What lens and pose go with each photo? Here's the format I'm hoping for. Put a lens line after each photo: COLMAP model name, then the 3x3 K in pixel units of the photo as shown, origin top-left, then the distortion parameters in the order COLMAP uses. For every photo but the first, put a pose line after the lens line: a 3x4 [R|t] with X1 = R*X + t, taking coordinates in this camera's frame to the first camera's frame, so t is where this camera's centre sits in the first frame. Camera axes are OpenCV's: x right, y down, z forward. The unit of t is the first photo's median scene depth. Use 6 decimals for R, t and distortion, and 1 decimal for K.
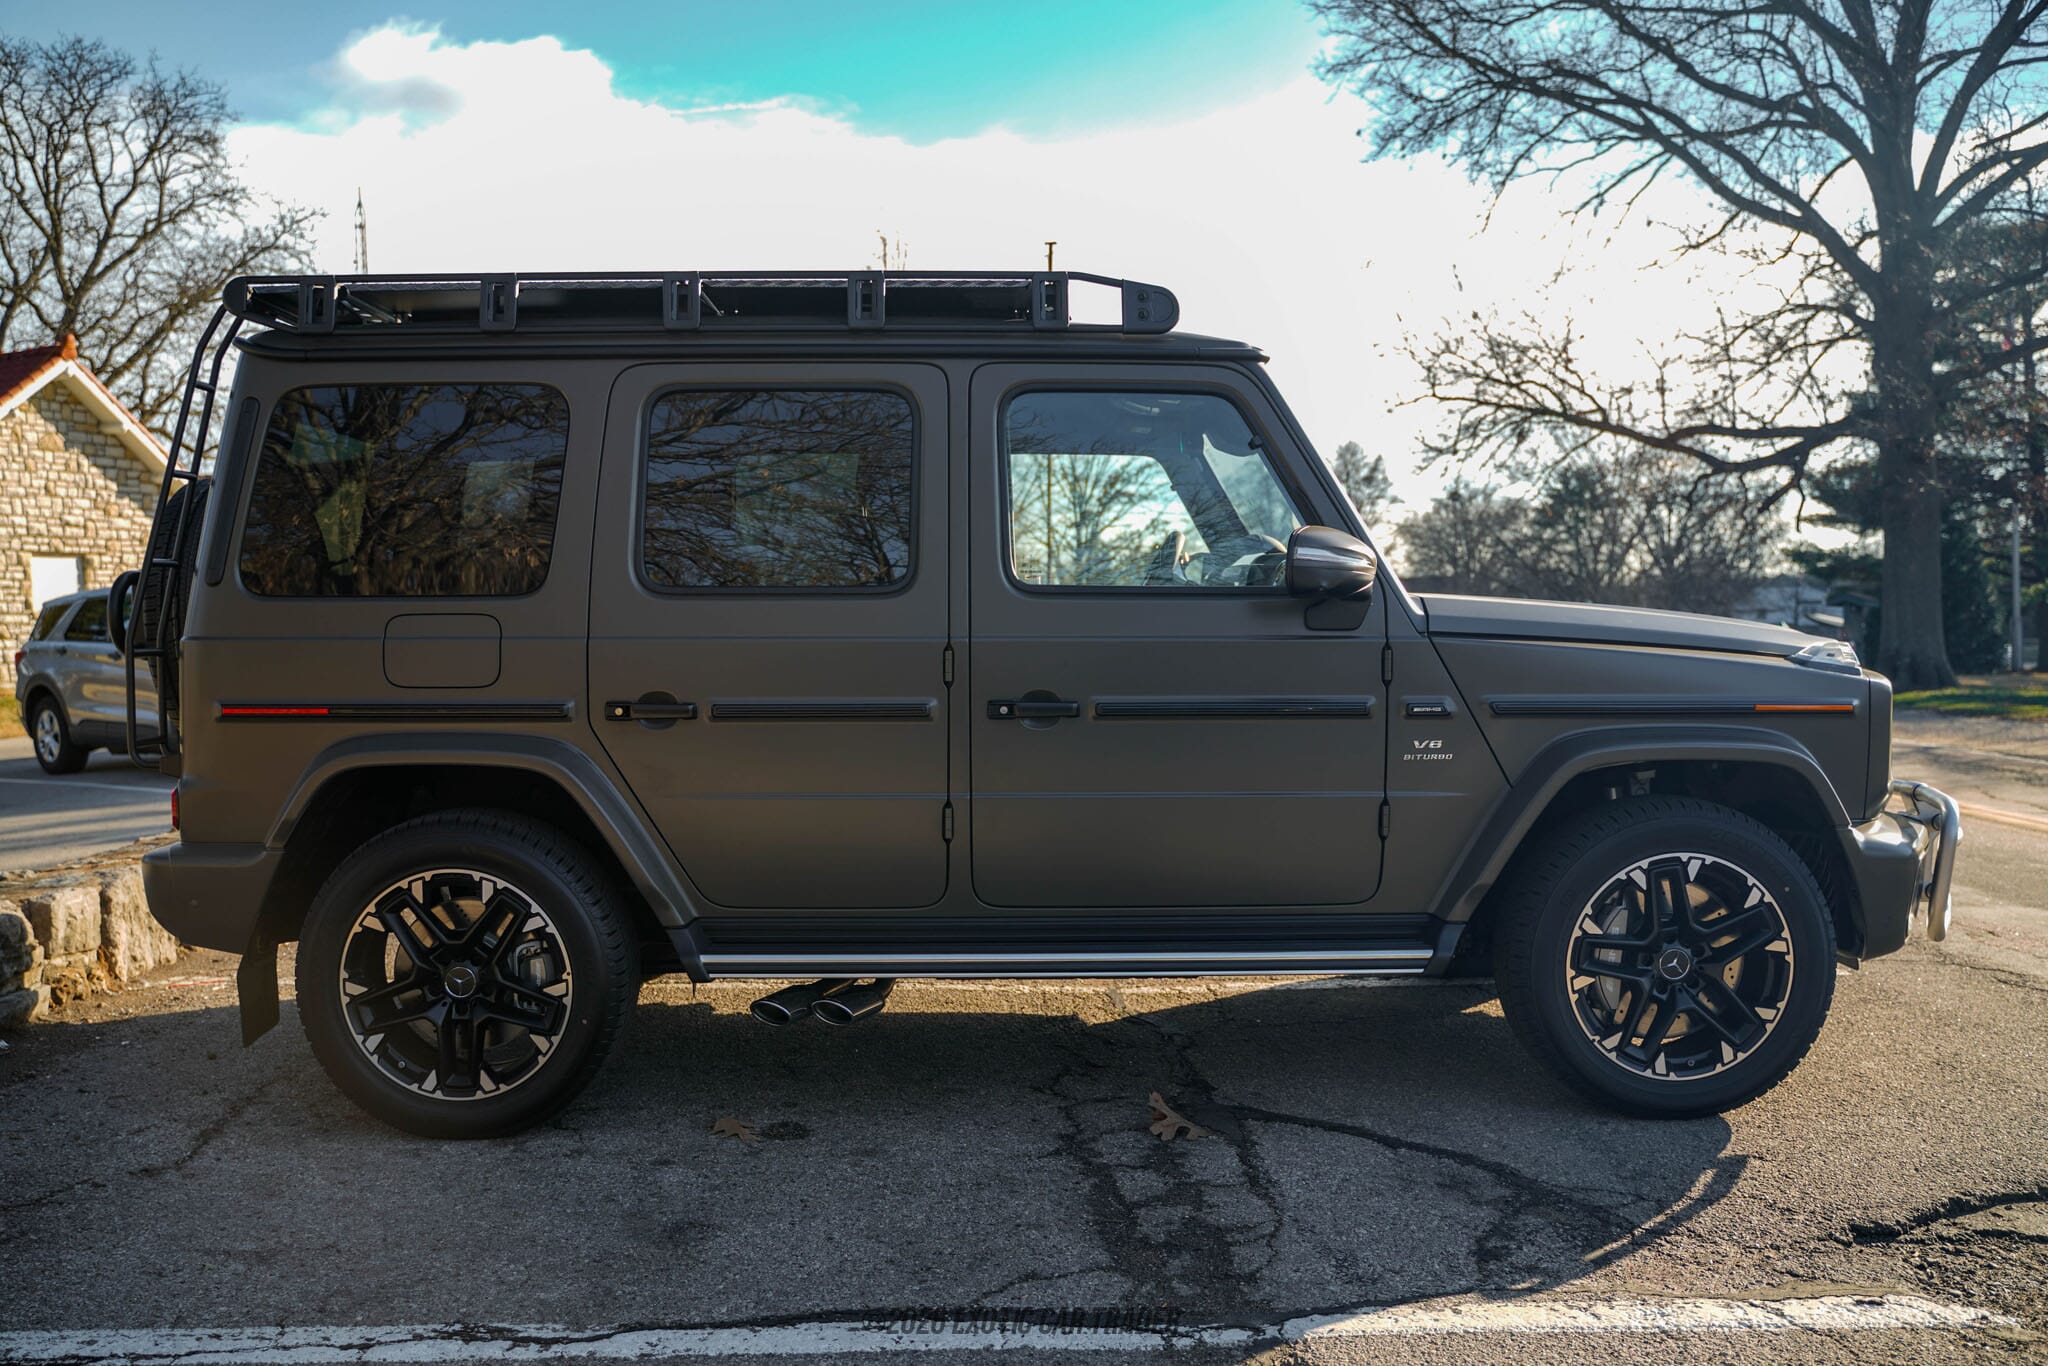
lens RADIAL K [[1610.1, 0, 1024.0], [0, 1610.1, 683.0], [0, 0, 1]] dist [-0.110283, 0.066782]
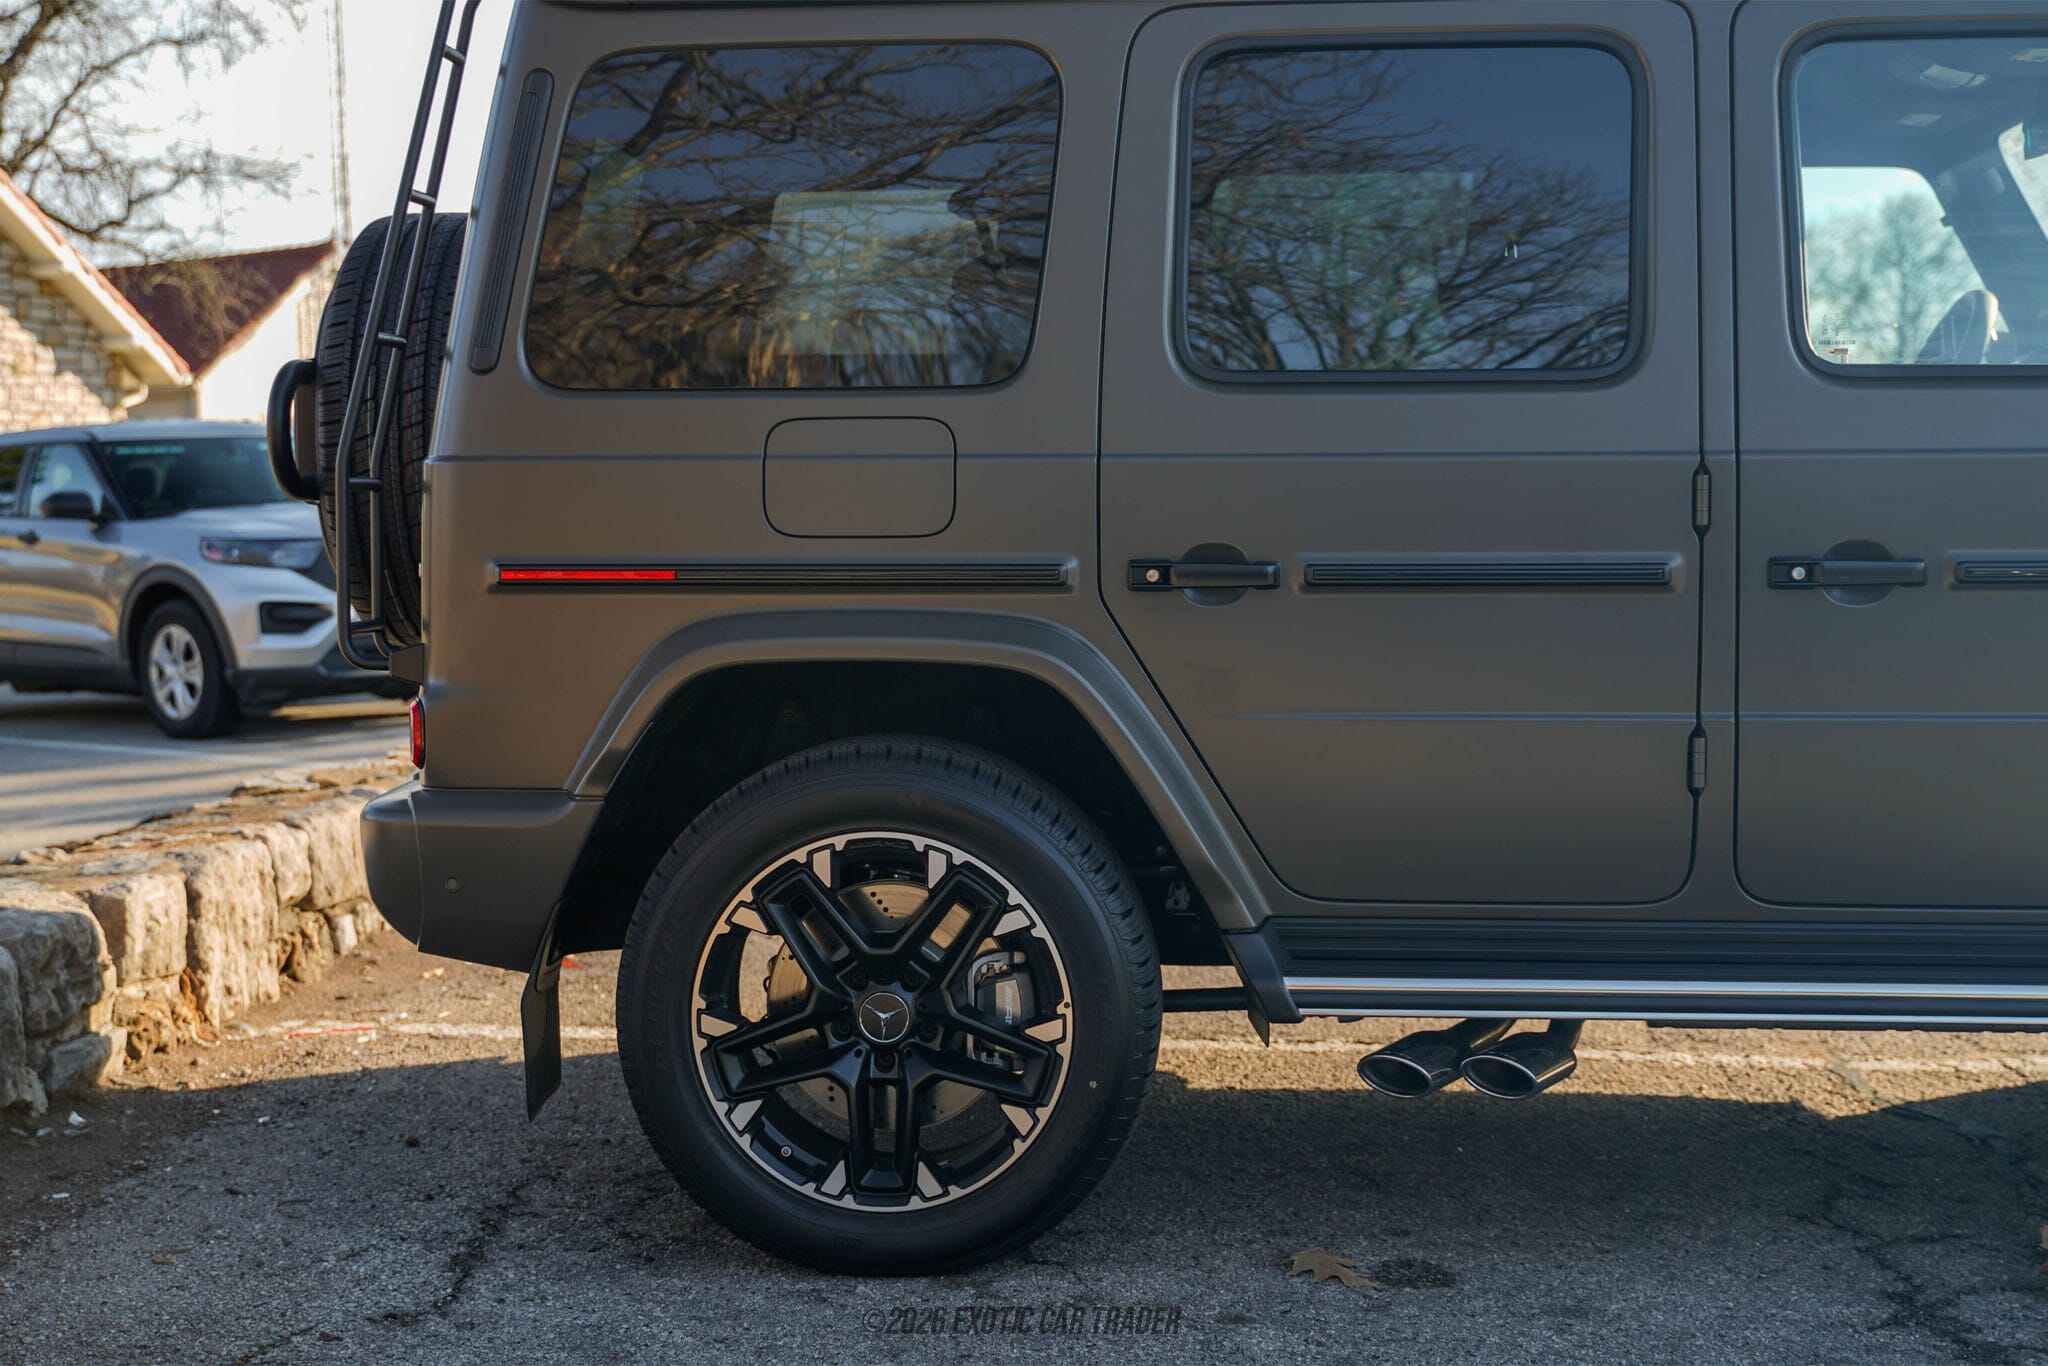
lens RADIAL K [[2580.2, 0, 1023.5], [0, 2580.2, 617.9], [0, 0, 1]] dist [-0.013979, 0.001255]
pose [[0.992722, 0.002760, -0.120400, -0.173229], [-0.002011, 0.999978, 0.006342, 0.026257], [0.120415, -0.006054, 0.992705, 0.015361]]
